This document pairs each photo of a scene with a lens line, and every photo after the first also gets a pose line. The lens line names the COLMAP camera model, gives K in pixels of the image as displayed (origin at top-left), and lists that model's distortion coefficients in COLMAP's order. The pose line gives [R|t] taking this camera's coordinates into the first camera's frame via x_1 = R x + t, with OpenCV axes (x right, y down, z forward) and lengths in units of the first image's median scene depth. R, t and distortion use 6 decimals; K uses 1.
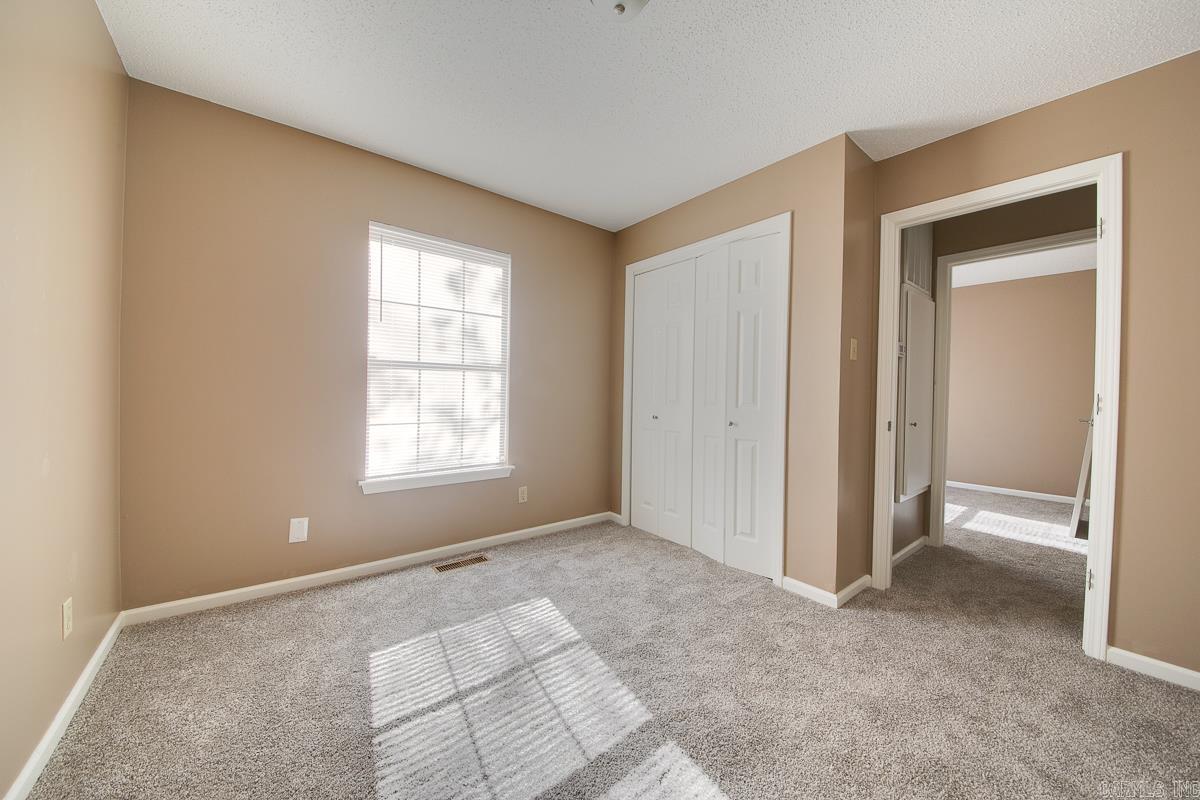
lens RADIAL K [[420.0, 0, 592.1], [0, 420.0, 395.4], [0, 0, 1]] dist [-0.000336, -0.006878]
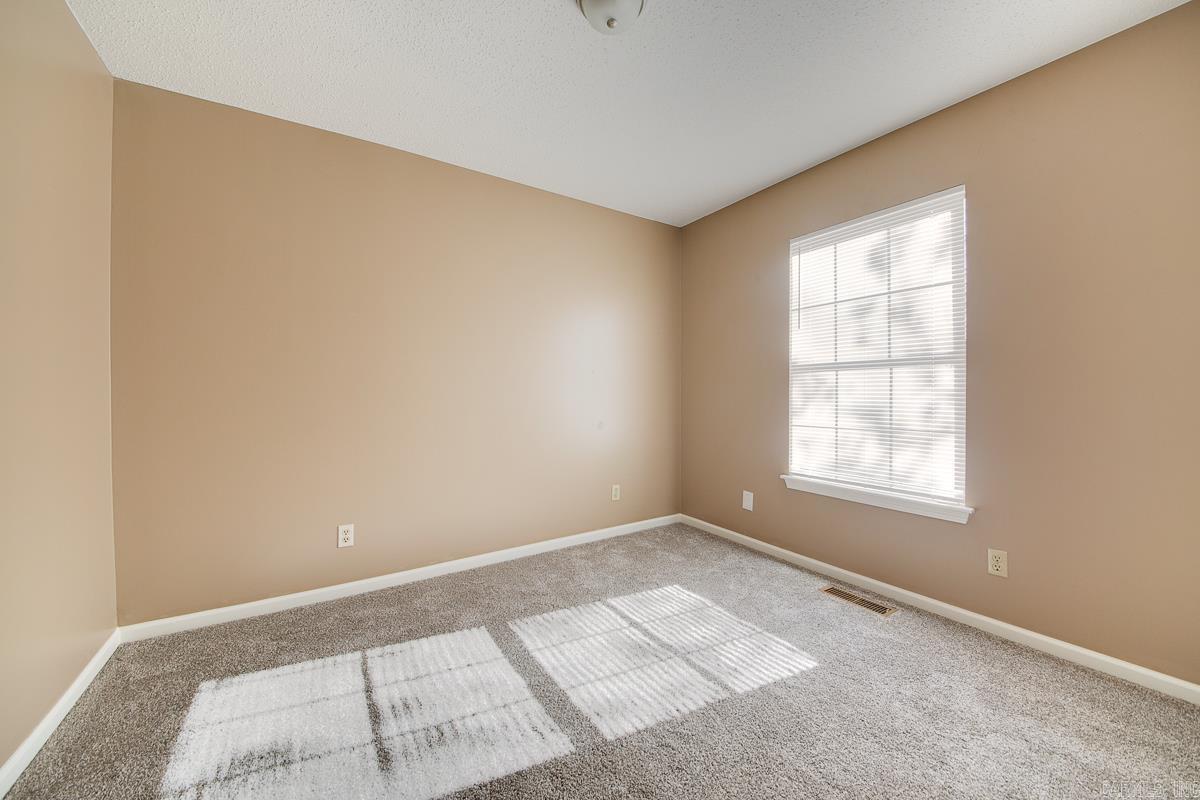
lens RADIAL K [[420.0, 0, 592.1], [0, 420.0, 395.4], [0, 0, 1]] dist [-0.000336, -0.006878]
pose [[-0.089555, -0.010158, -0.995930, 0.569268], [-0.004700, 0.999941, -0.009776, 0.005282], [0.995971, 0.003806, -0.089597, 0.547373]]
